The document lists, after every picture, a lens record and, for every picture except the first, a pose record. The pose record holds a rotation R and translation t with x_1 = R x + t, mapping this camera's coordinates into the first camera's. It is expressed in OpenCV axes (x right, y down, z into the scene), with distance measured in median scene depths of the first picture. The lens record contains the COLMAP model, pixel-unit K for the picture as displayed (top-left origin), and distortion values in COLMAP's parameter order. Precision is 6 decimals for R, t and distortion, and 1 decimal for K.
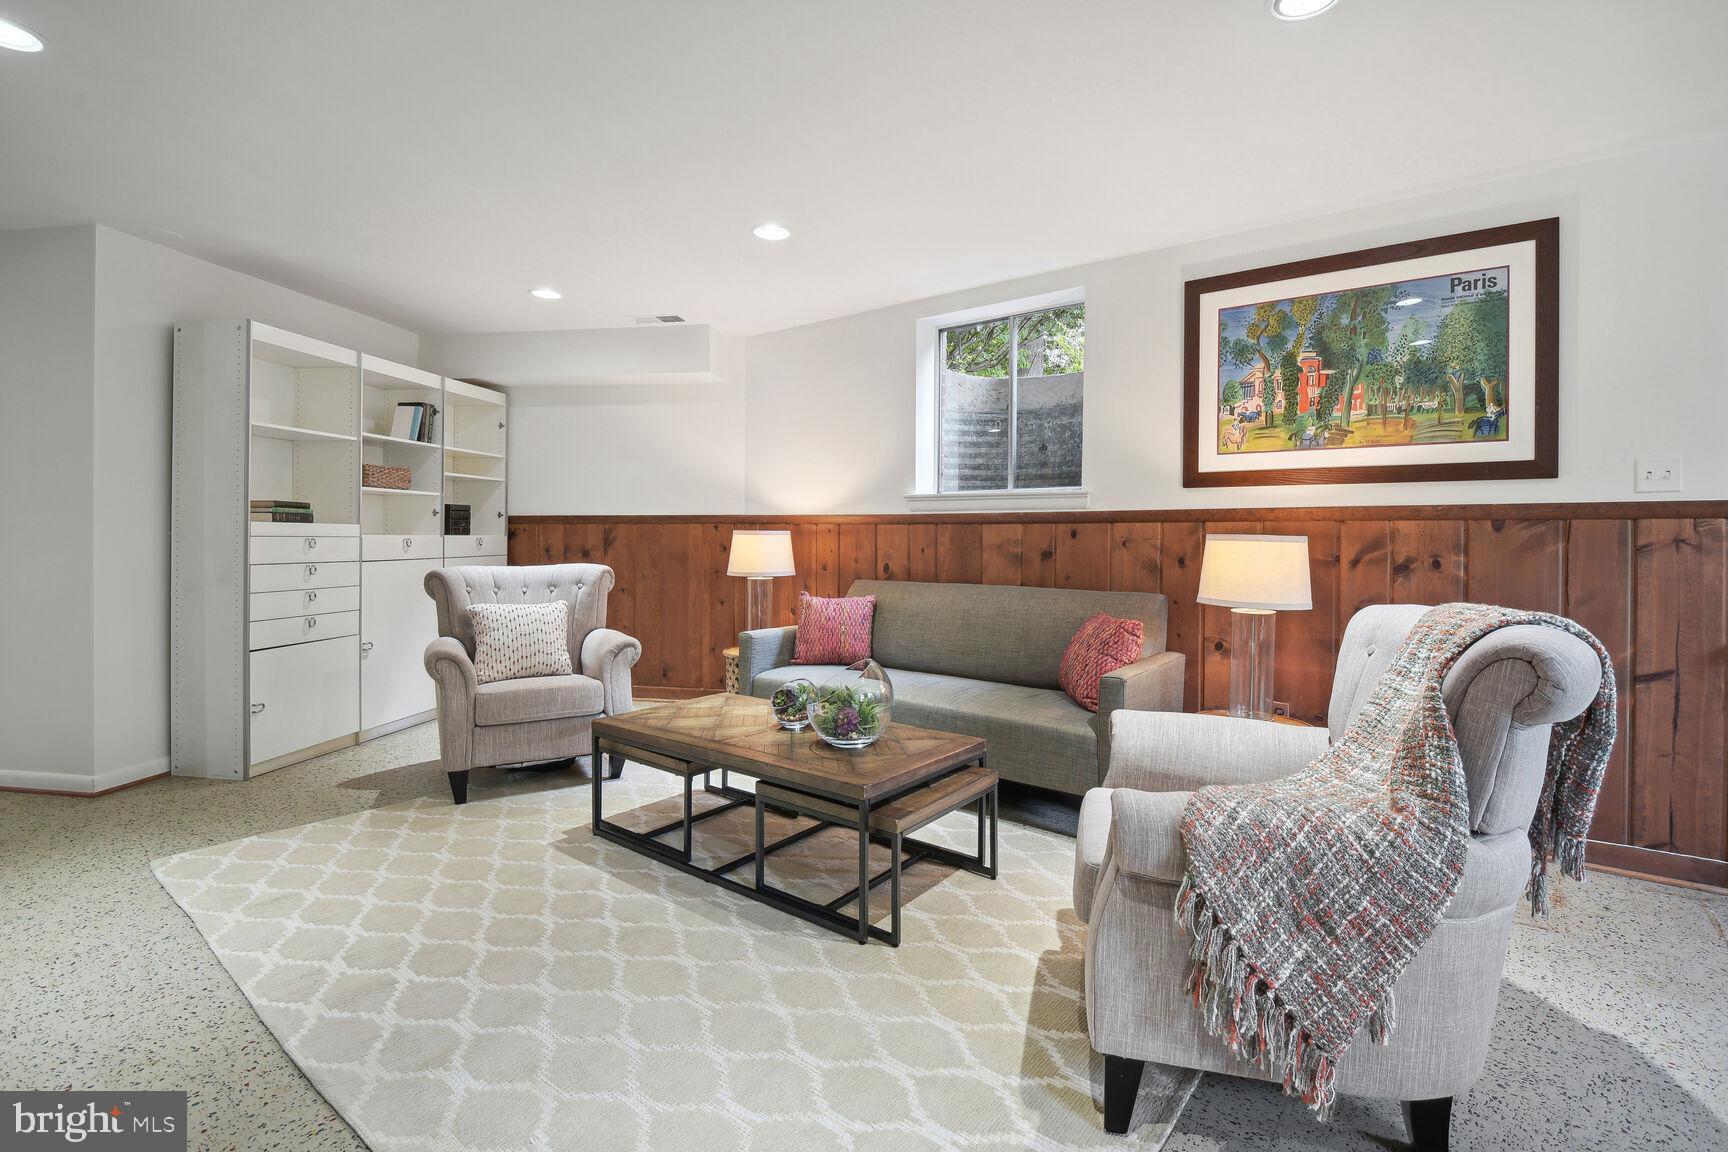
lens RADIAL K [[785.3, 0, 869.8], [0, 785.3, 534.9], [0, 0, 1]] dist [-0.003212, -0.008003]
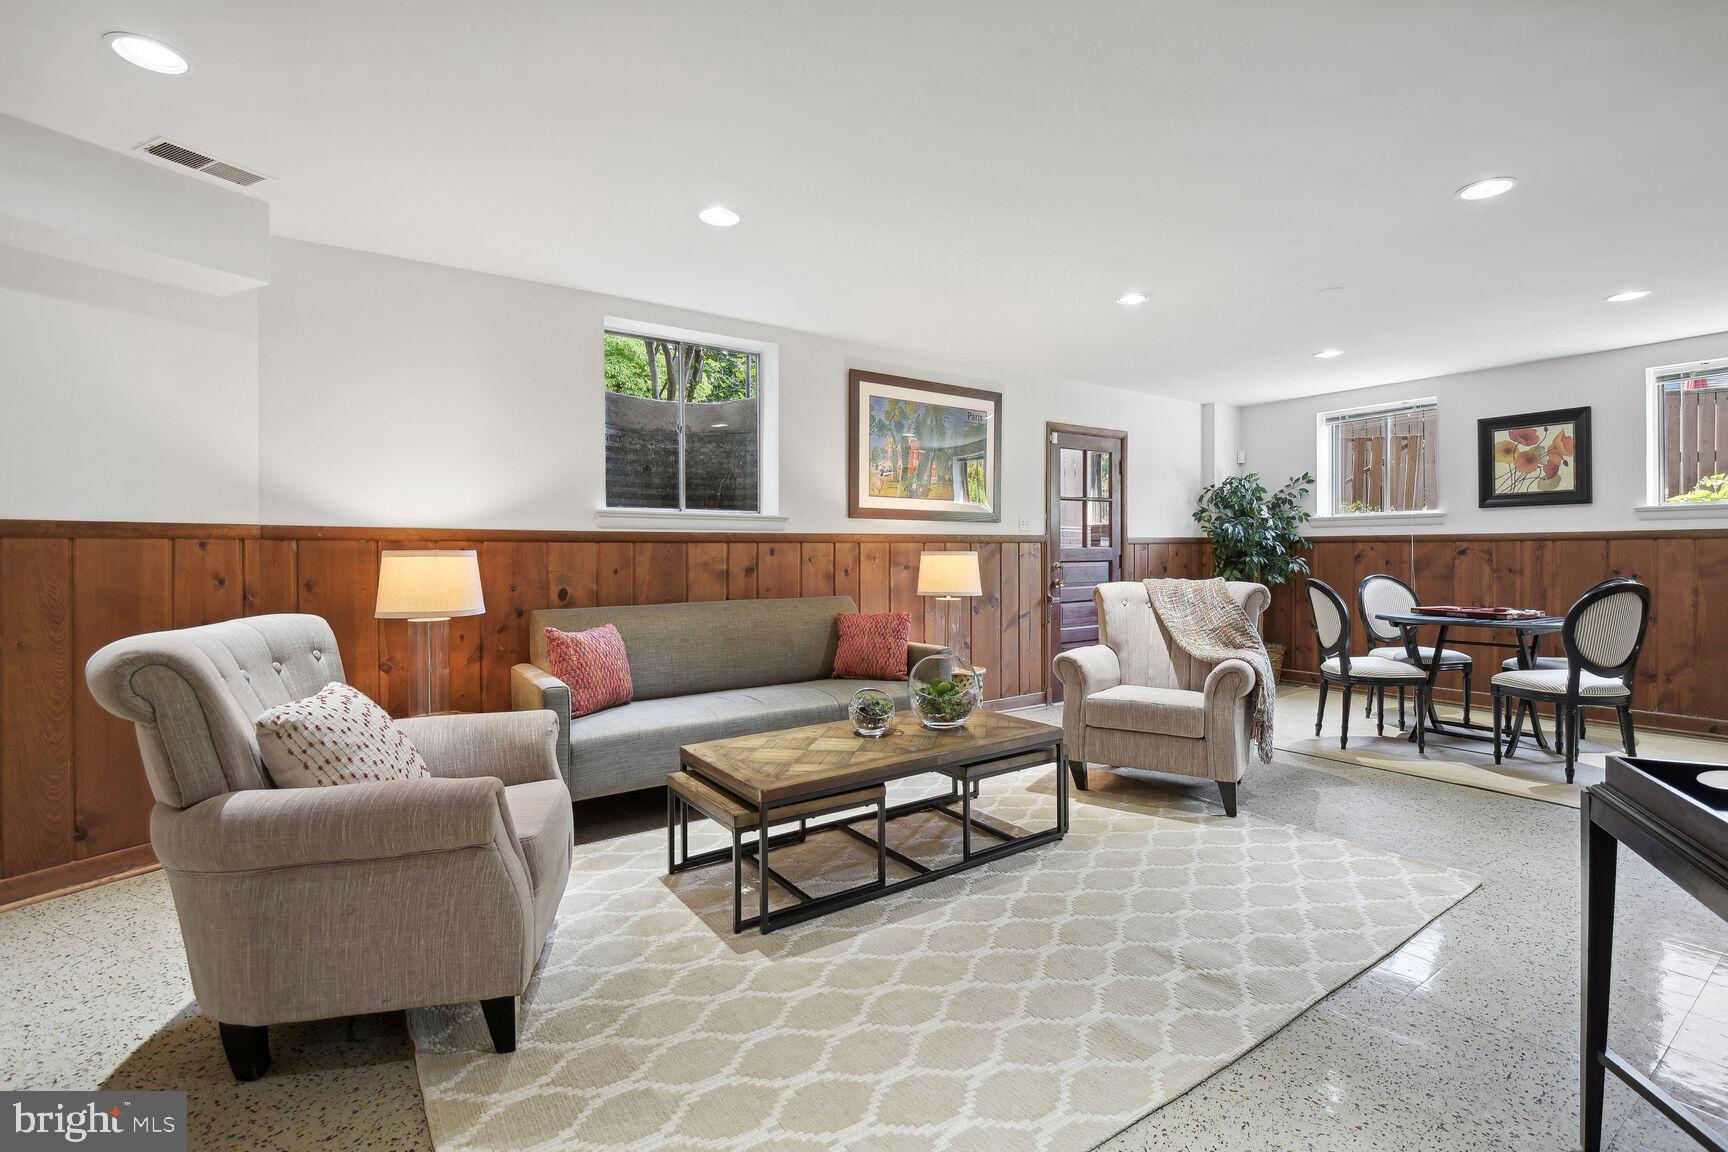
lens RADIAL K [[785.3, 0, 880.2], [0, 785.3, 555.1], [0, 0, 1]] dist [-0.003212, -0.008003]
pose [[0.295211, -0.011639, 0.955361, -0.822551], [0.004896, 0.999931, 0.010669, -0.009001], [-0.955420, 0.001527, 0.295247, 0.497942]]
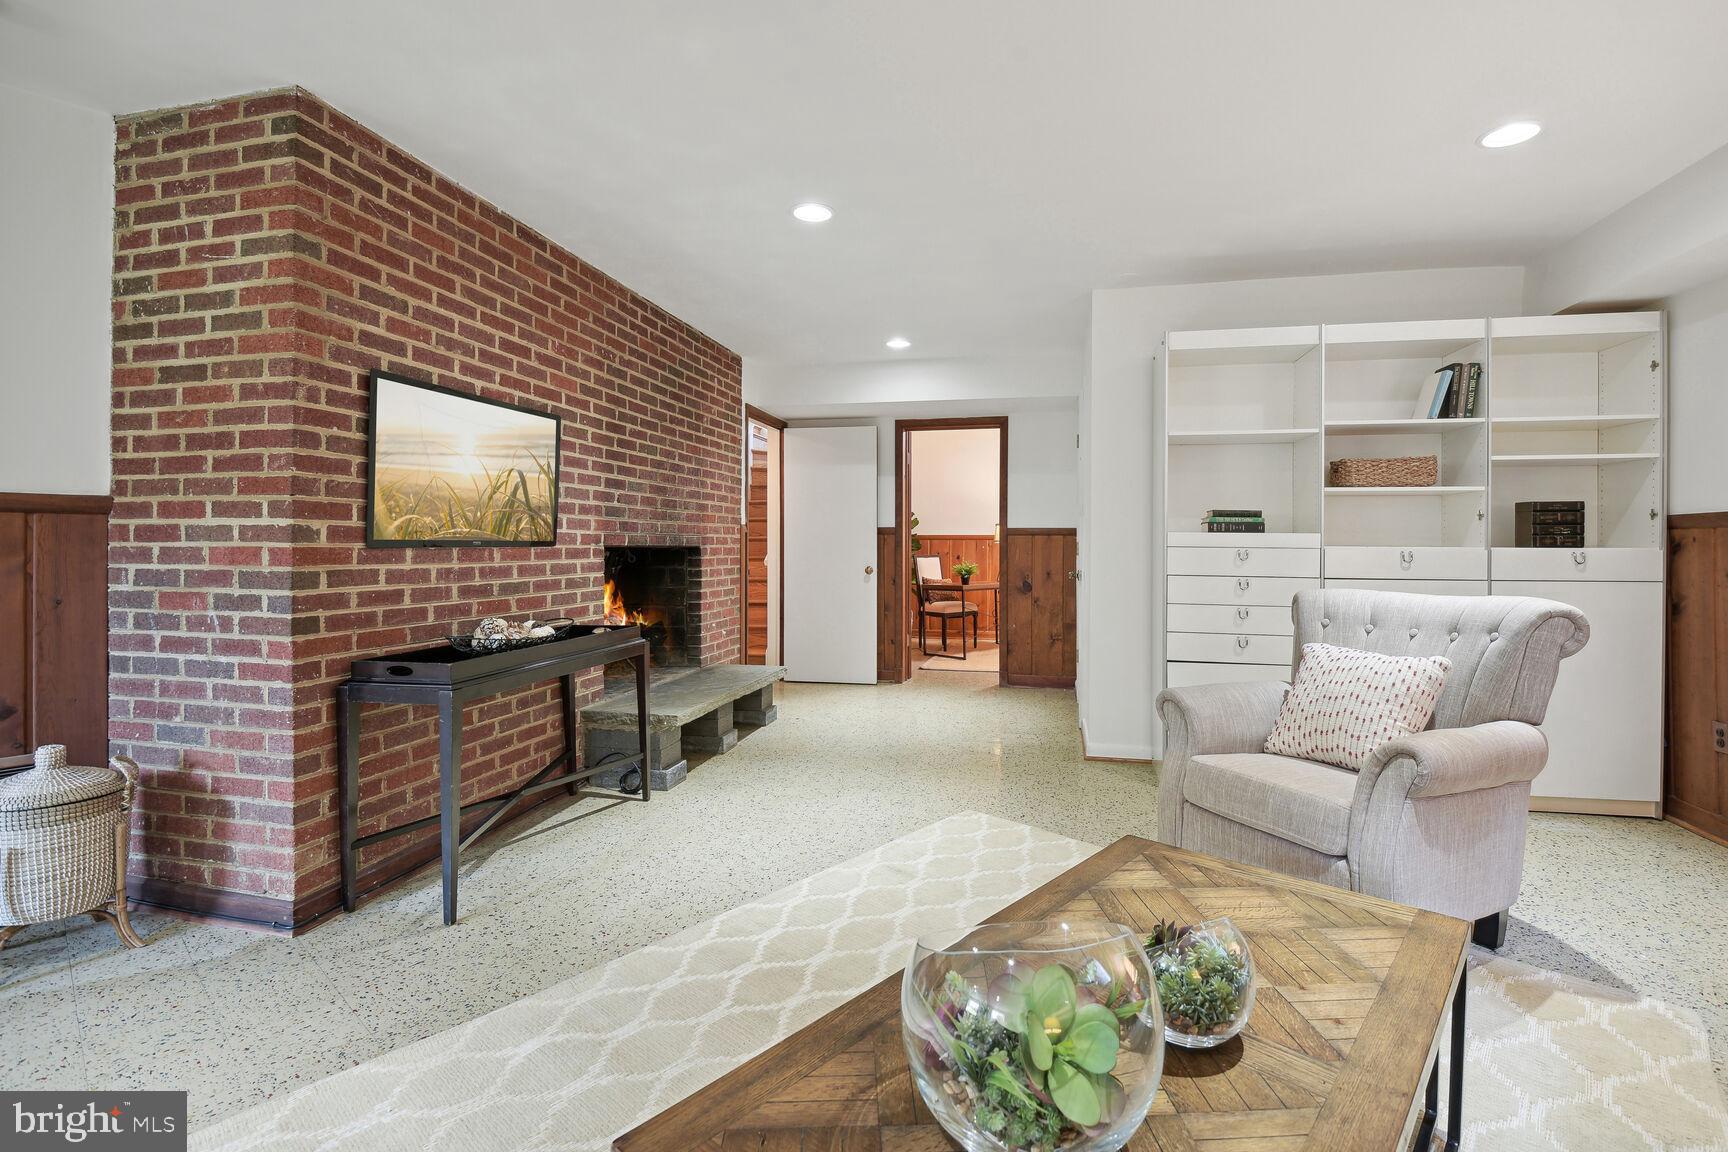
lens RADIAL K [[785.3, 0, 891.9], [0, 785.3, 551.9], [0, 0, 1]] dist [-0.003212, -0.008003]
pose [[-0.050008, 0.003204, -0.998744, 0.215485], [-0.003664, 0.999988, 0.003391, 0.004871], [0.998742, 0.003829, -0.049996, 0.636891]]
